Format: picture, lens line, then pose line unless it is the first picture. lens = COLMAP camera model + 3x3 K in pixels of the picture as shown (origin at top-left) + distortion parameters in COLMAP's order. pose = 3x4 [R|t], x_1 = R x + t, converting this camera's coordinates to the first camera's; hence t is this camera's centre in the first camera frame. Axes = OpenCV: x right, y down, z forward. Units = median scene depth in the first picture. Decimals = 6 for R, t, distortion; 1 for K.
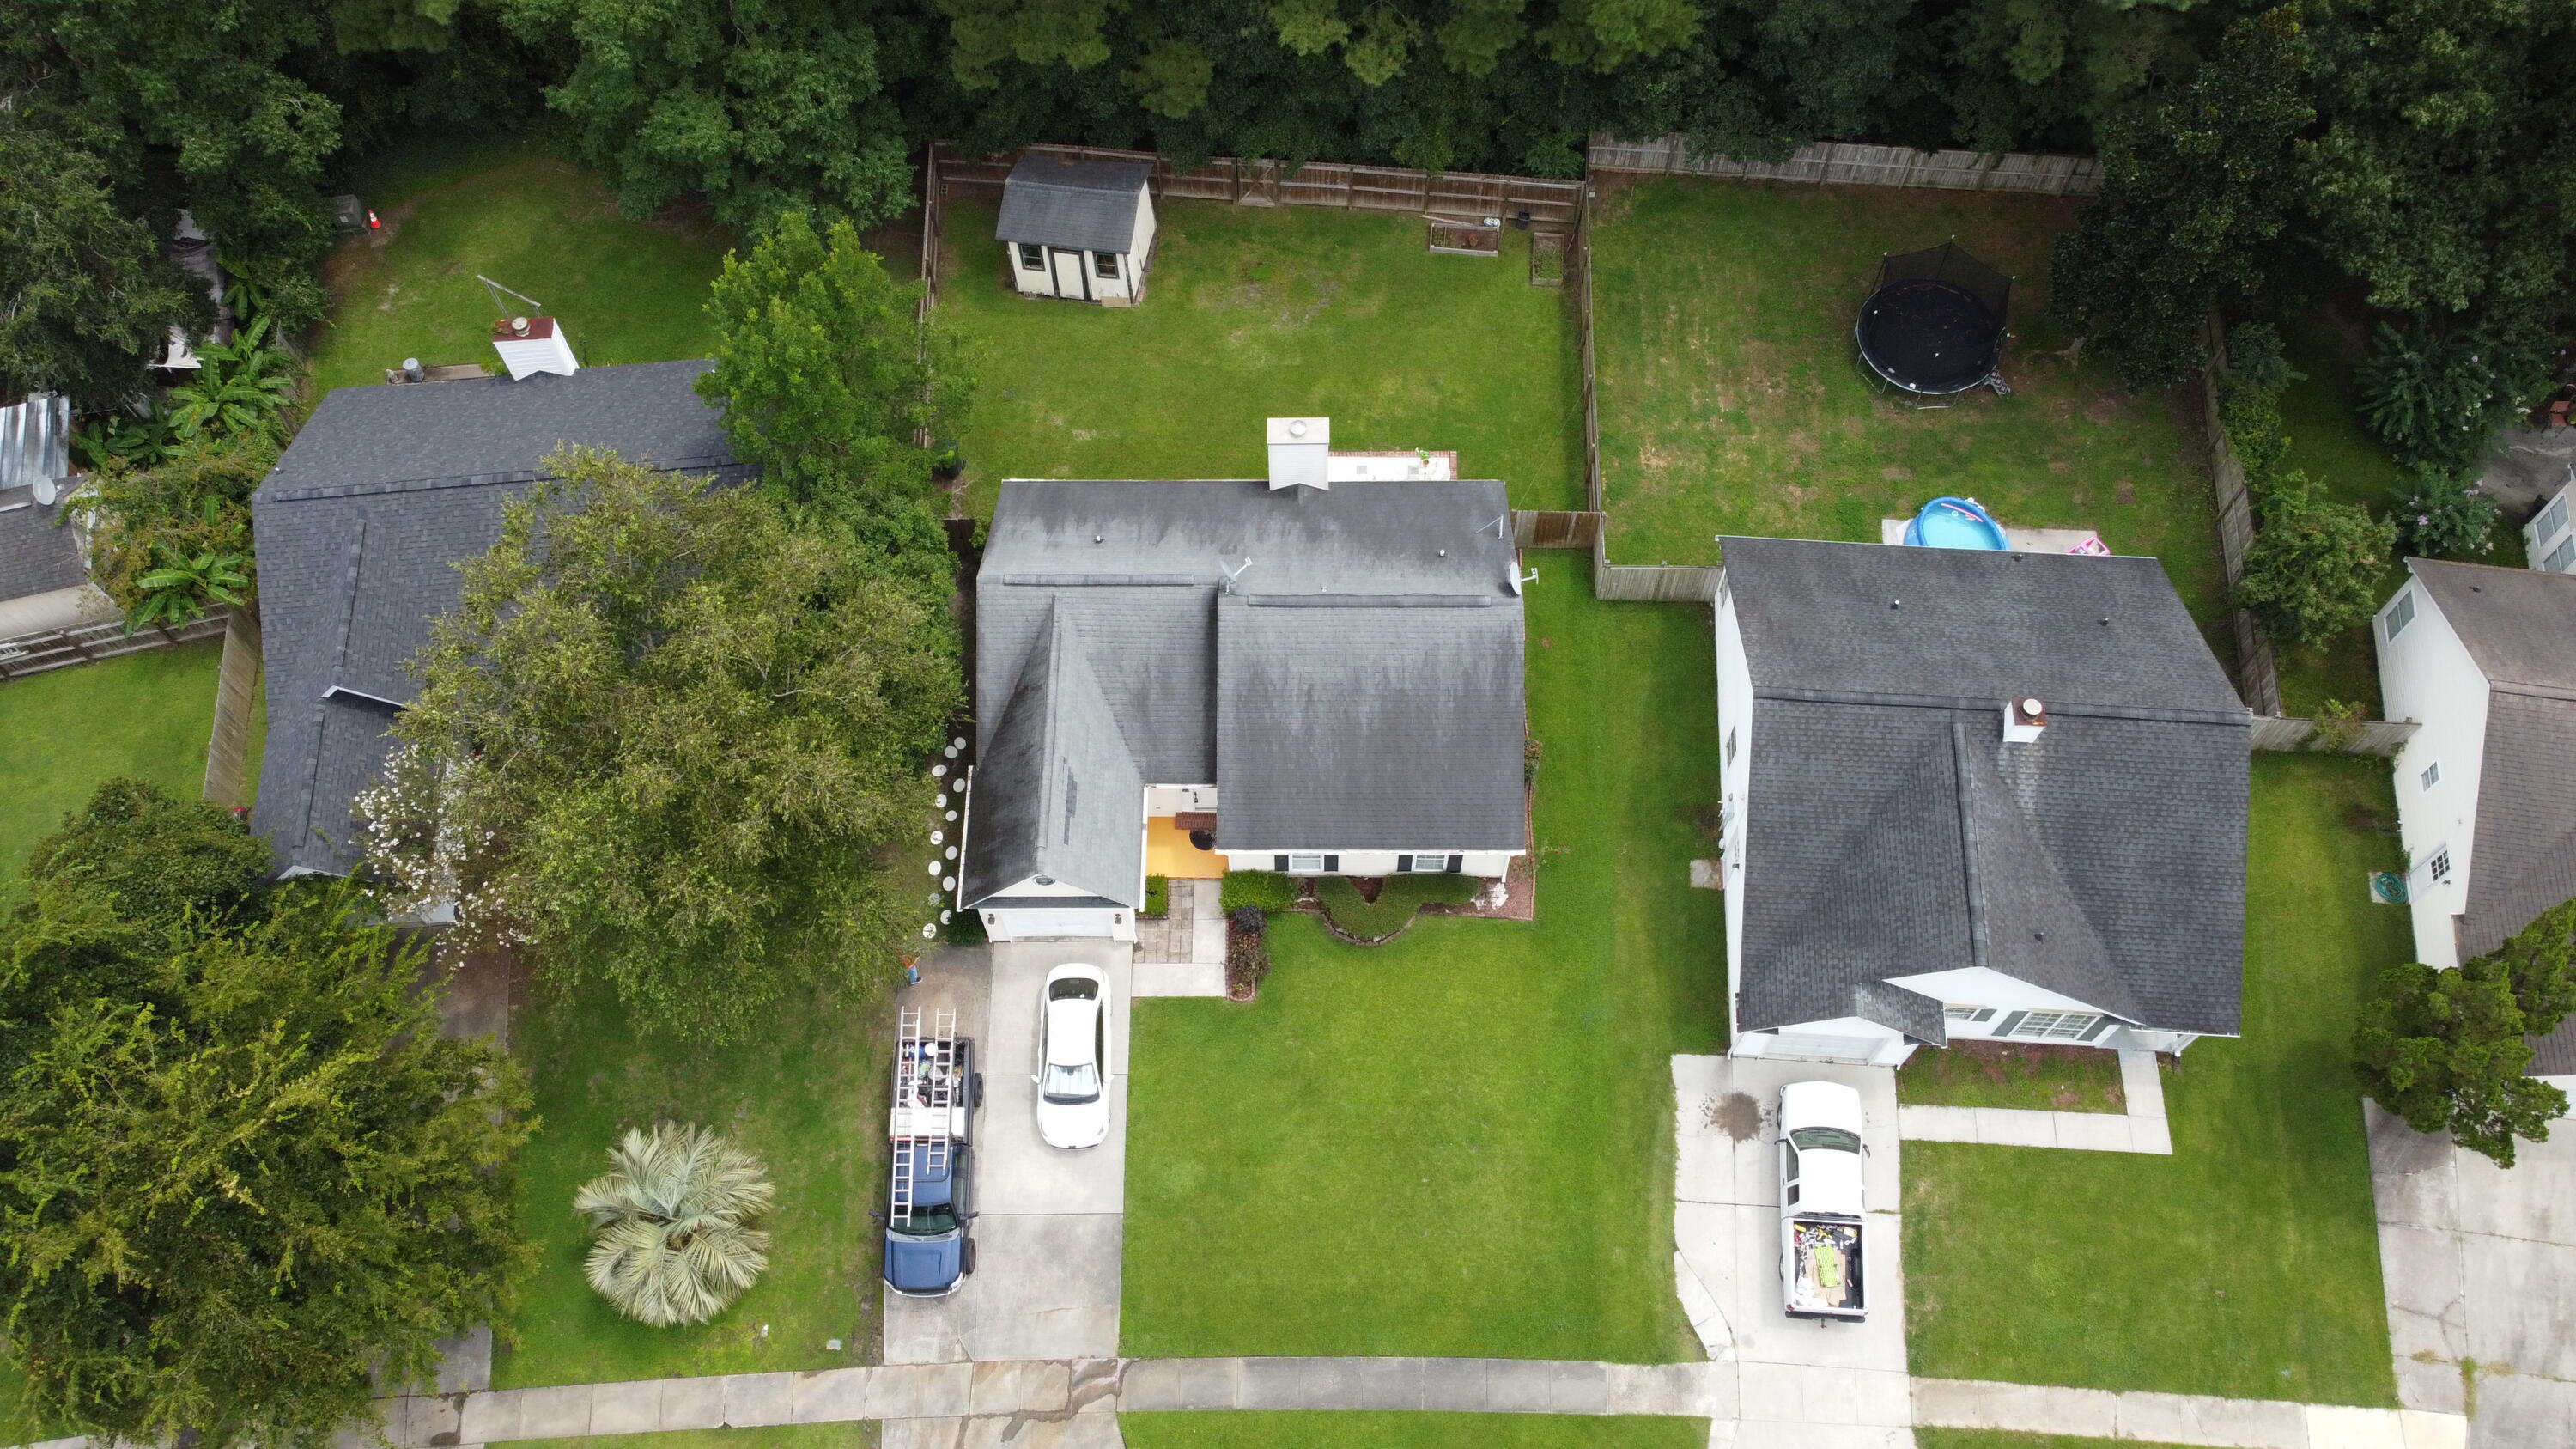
lens RADIAL K [[1954.5, 0, 1283.0], [0, 1954.5, 721.1], [0, 0, 1]] dist [0.001745, -0.009187]
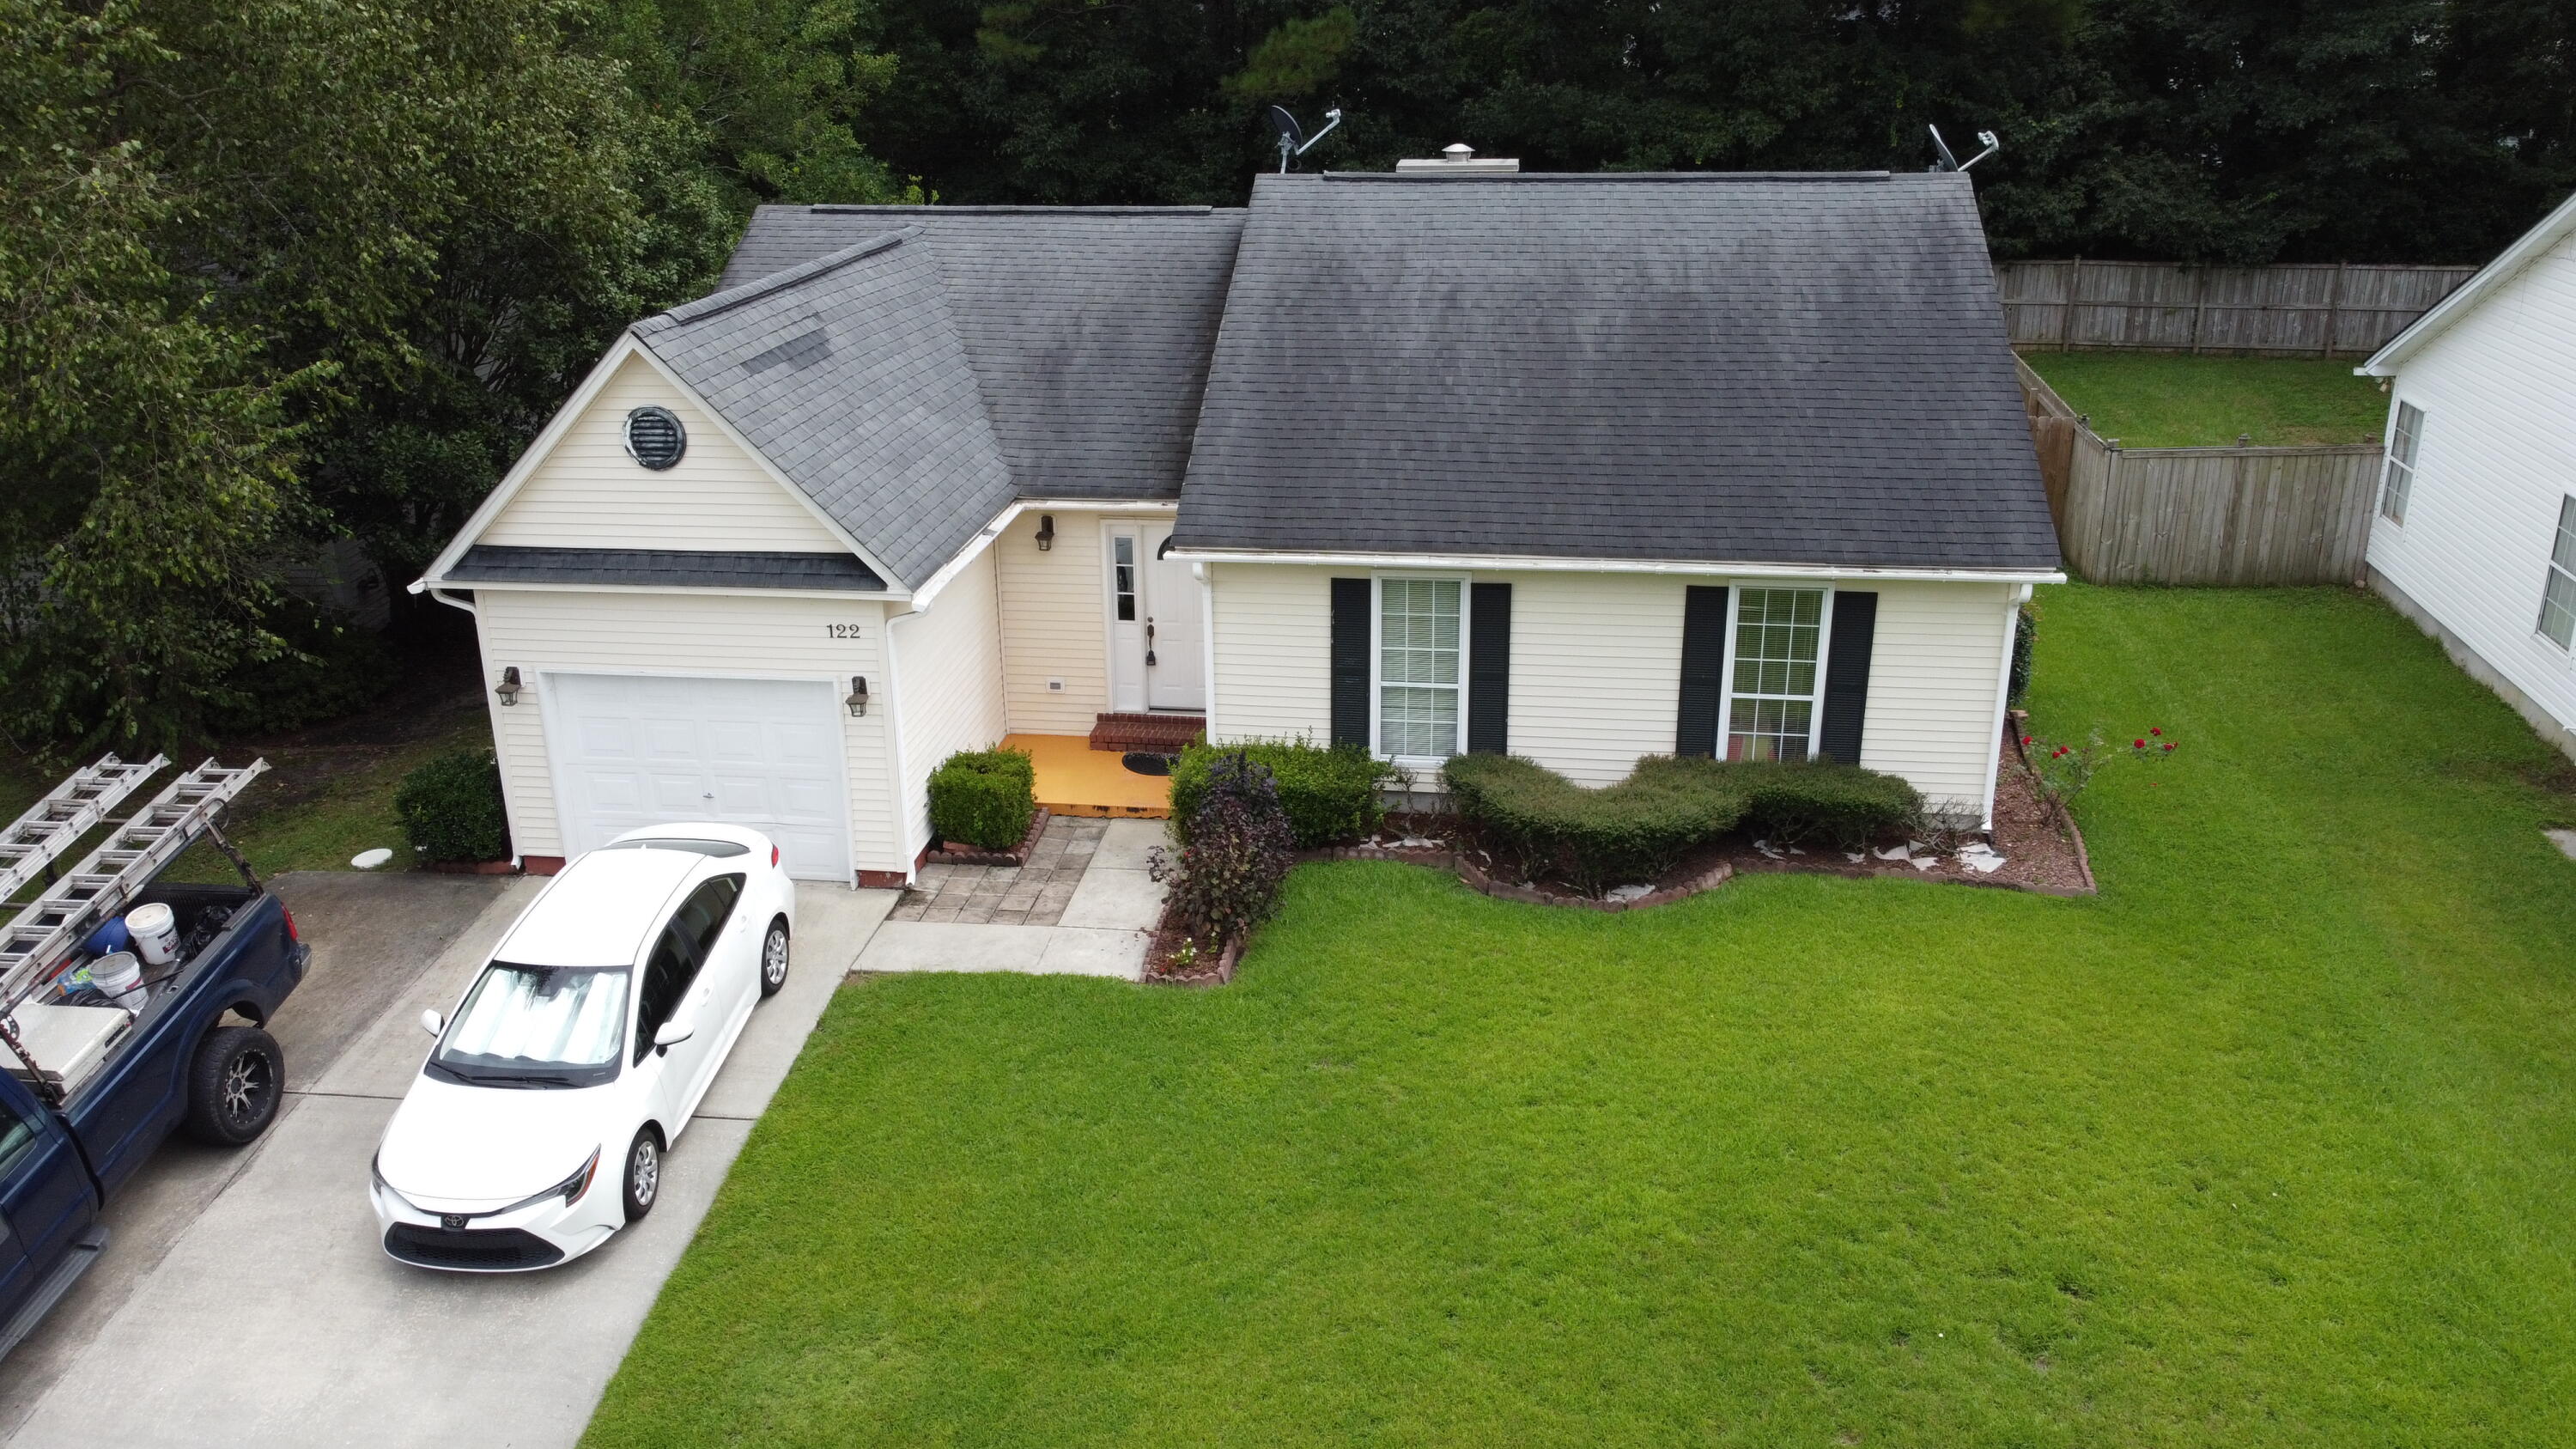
lens RADIAL K [[1954.5, 0, 1278.5], [0, 1954.5, 724.4], [0, 0, 1]] dist [0.001745, -0.009187]
pose [[0.992094, 0.047645, -0.116103, 0.028630], [-0.112692, 0.745345, -0.657085, 0.317587], [0.055230, 0.664974, 0.744821, 0.740595]]
